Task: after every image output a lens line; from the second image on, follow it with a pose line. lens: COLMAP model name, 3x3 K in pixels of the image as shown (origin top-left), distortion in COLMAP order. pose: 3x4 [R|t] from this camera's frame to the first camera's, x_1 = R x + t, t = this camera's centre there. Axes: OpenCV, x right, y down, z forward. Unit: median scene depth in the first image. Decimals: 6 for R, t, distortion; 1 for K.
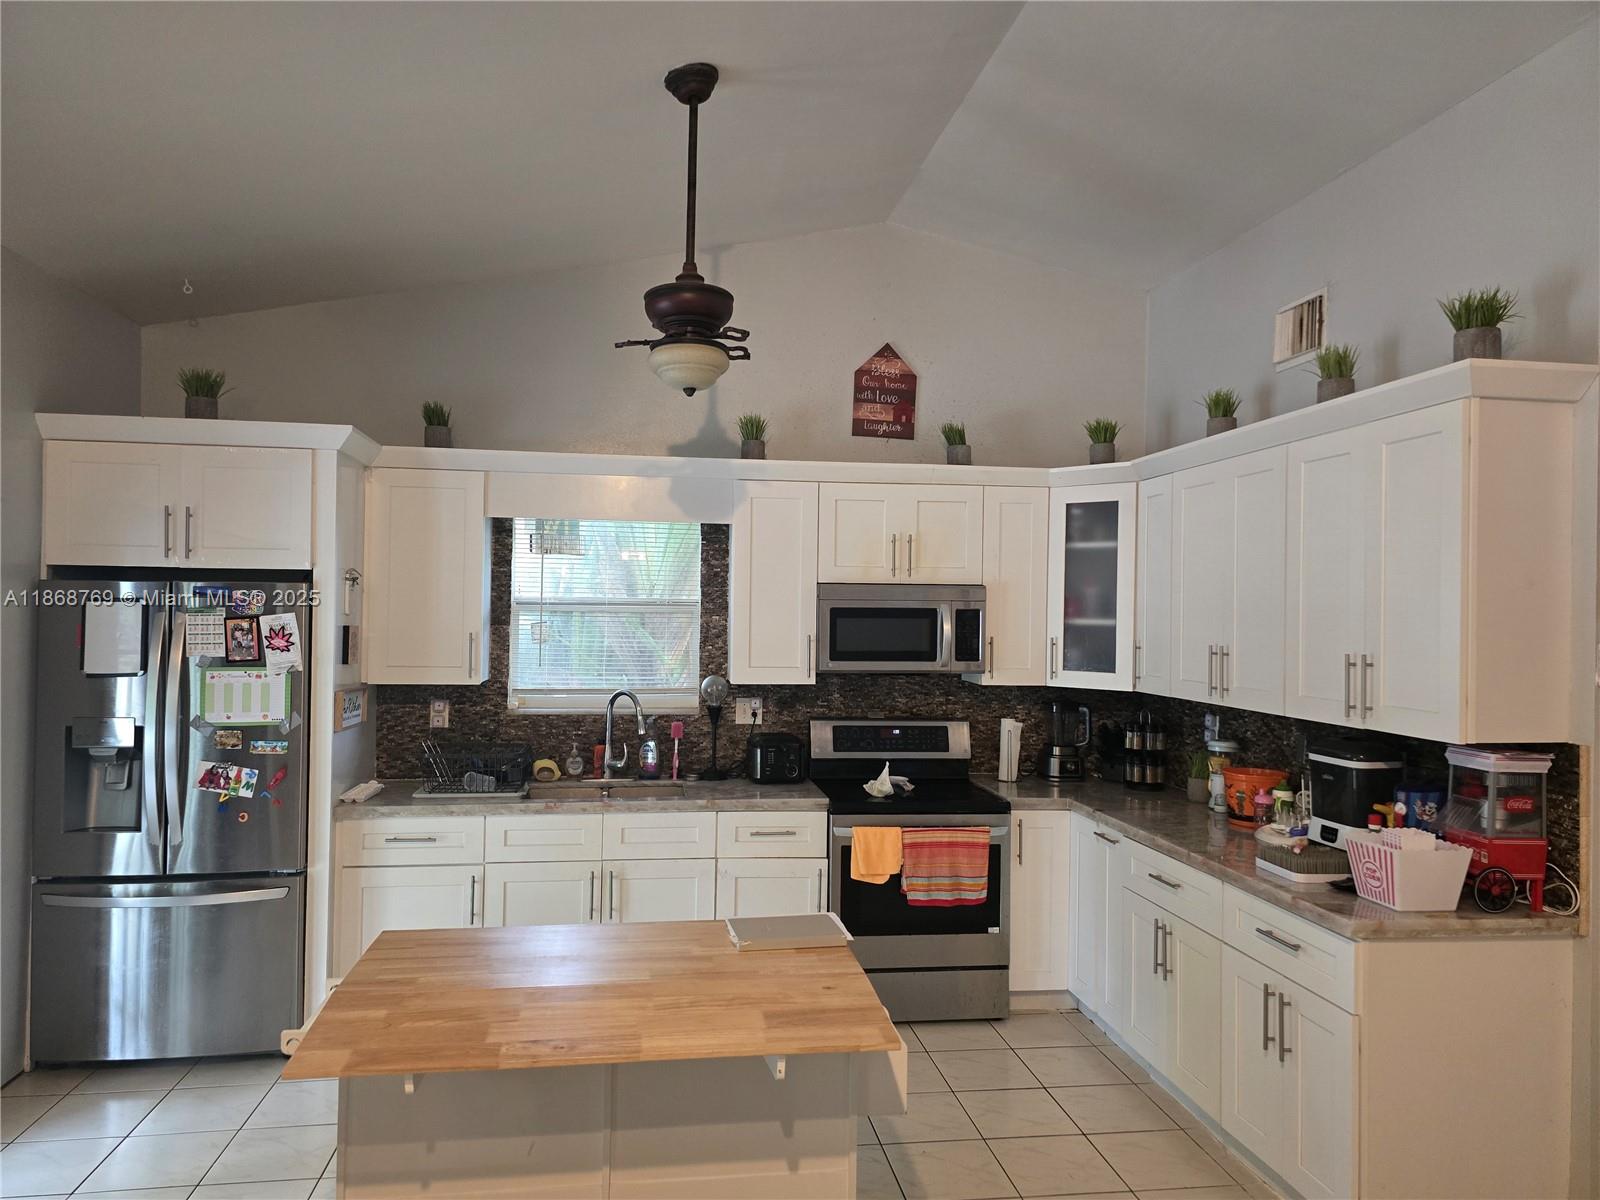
lens RADIAL K [[1077.4, 0, 777.2], [0, 1077.4, 598.0], [0, 0, 1]] dist [0.070285, -0.054500]
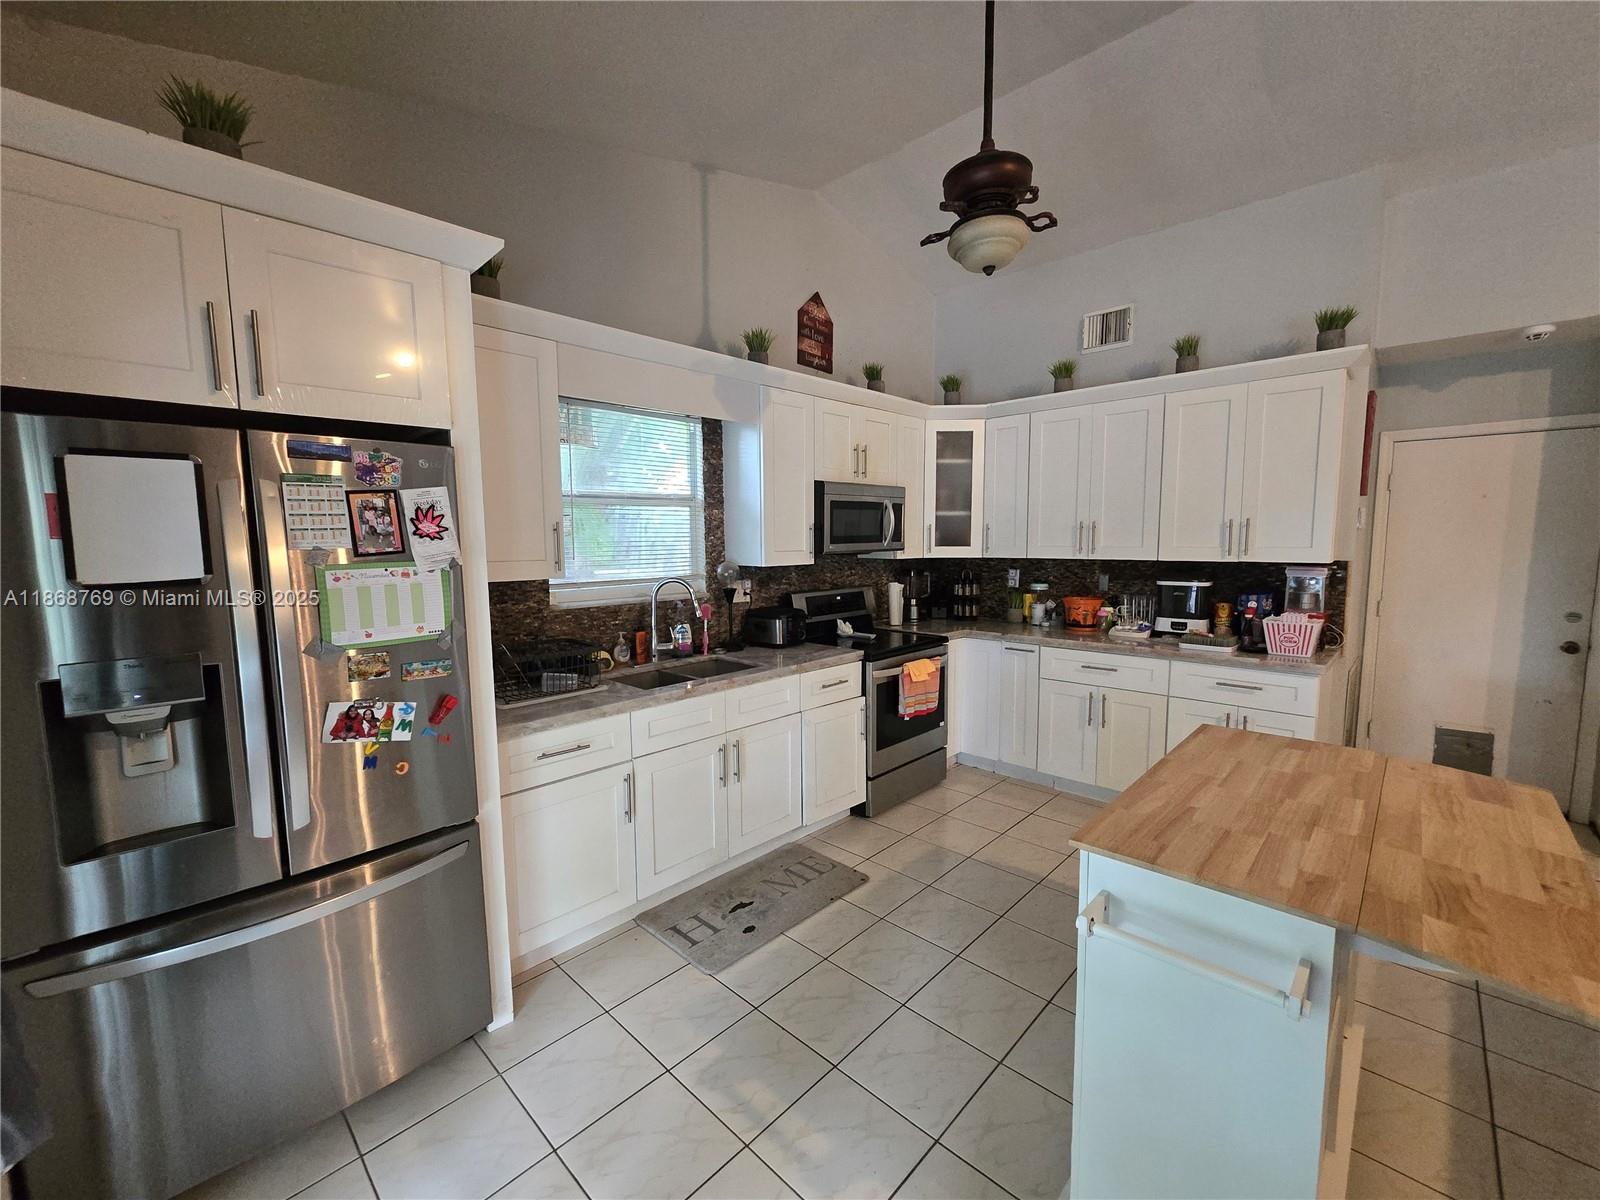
lens RADIAL K [[660.5, 0, 803.2], [0, 660.5, 605.4], [0, 0, 1]] dist [-0.006136, 0.002105]
pose [[0.777926, -0.085571, 0.622502, -0.523654], [0.012100, 0.992540, 0.121317, 0.040915], [-0.628239, -0.086843, 0.773158, 0.481222]]
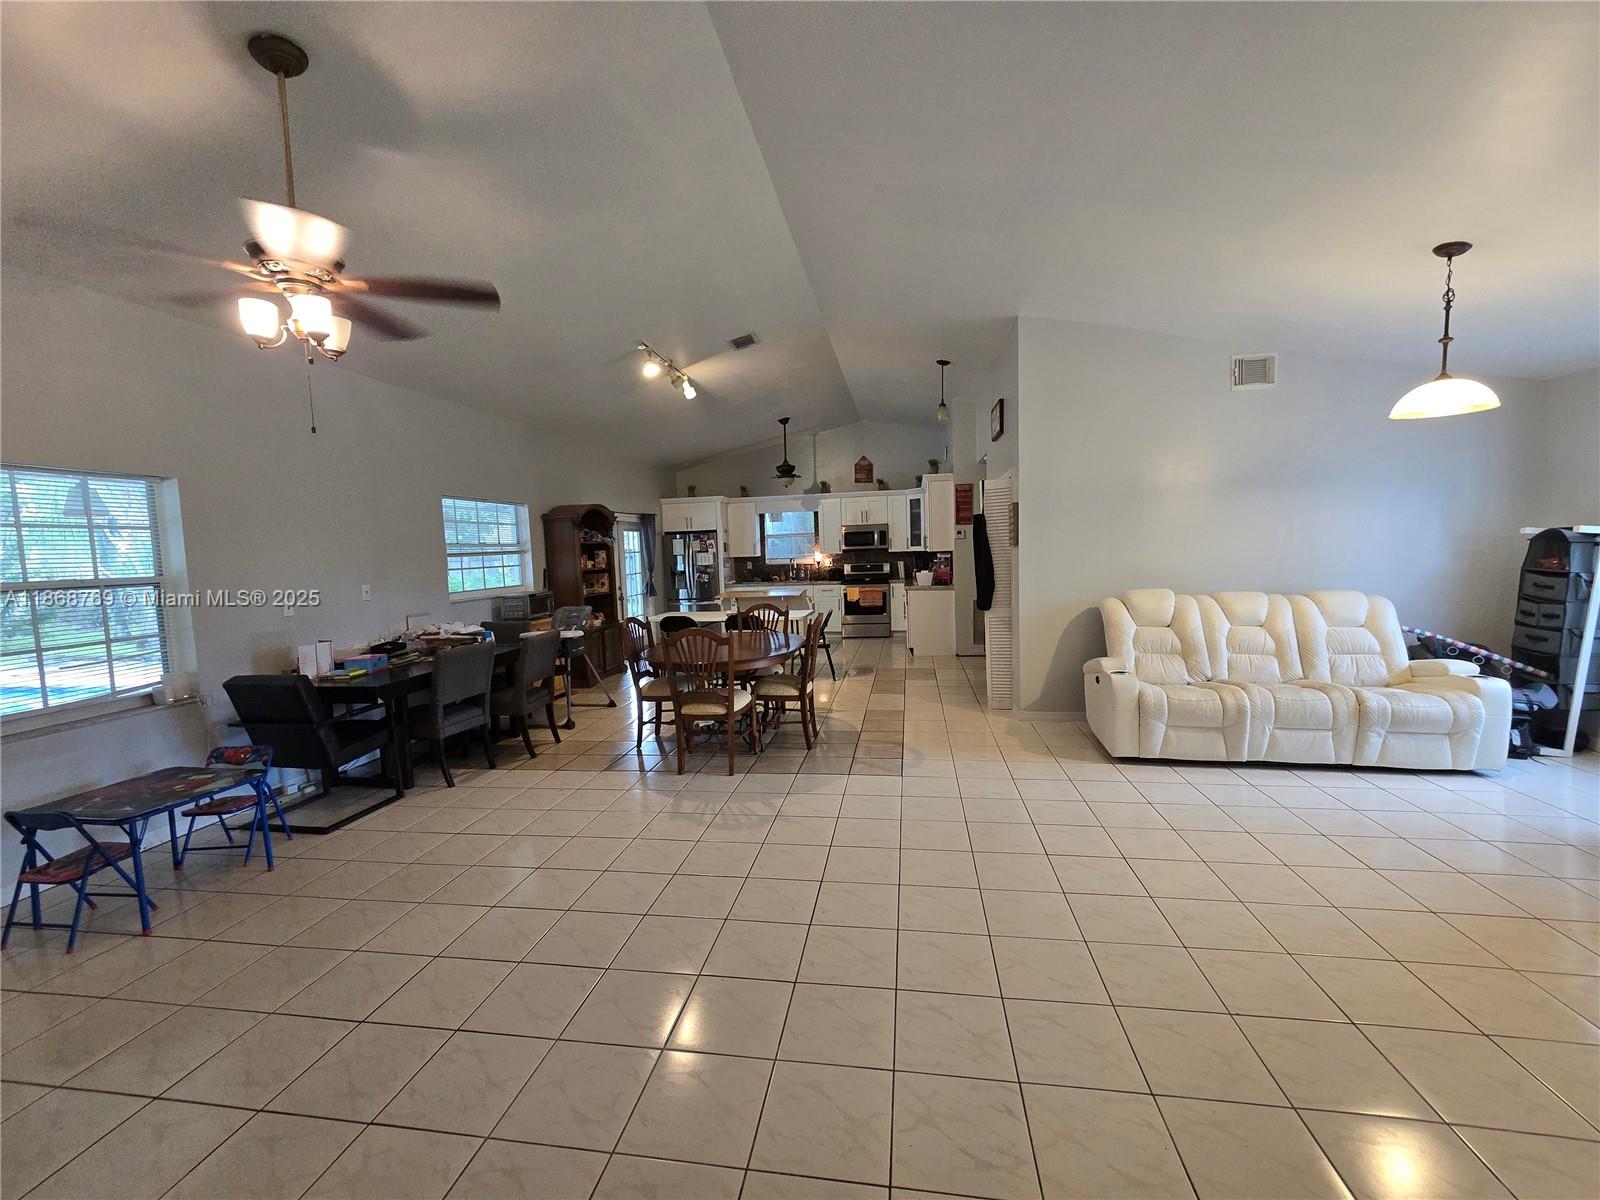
lens RADIAL K [[660.5, 0, 802.5], [0, 660.5, 600.7], [0, 0, 1]] dist [-0.006136, 0.002105]
pose [[0.957863, -0.025679, -0.286077, 0.639256], [0.052733, 0.994788, 0.087271, 0.043100], [0.282344, -0.098680, 0.954224, -1.424539]]
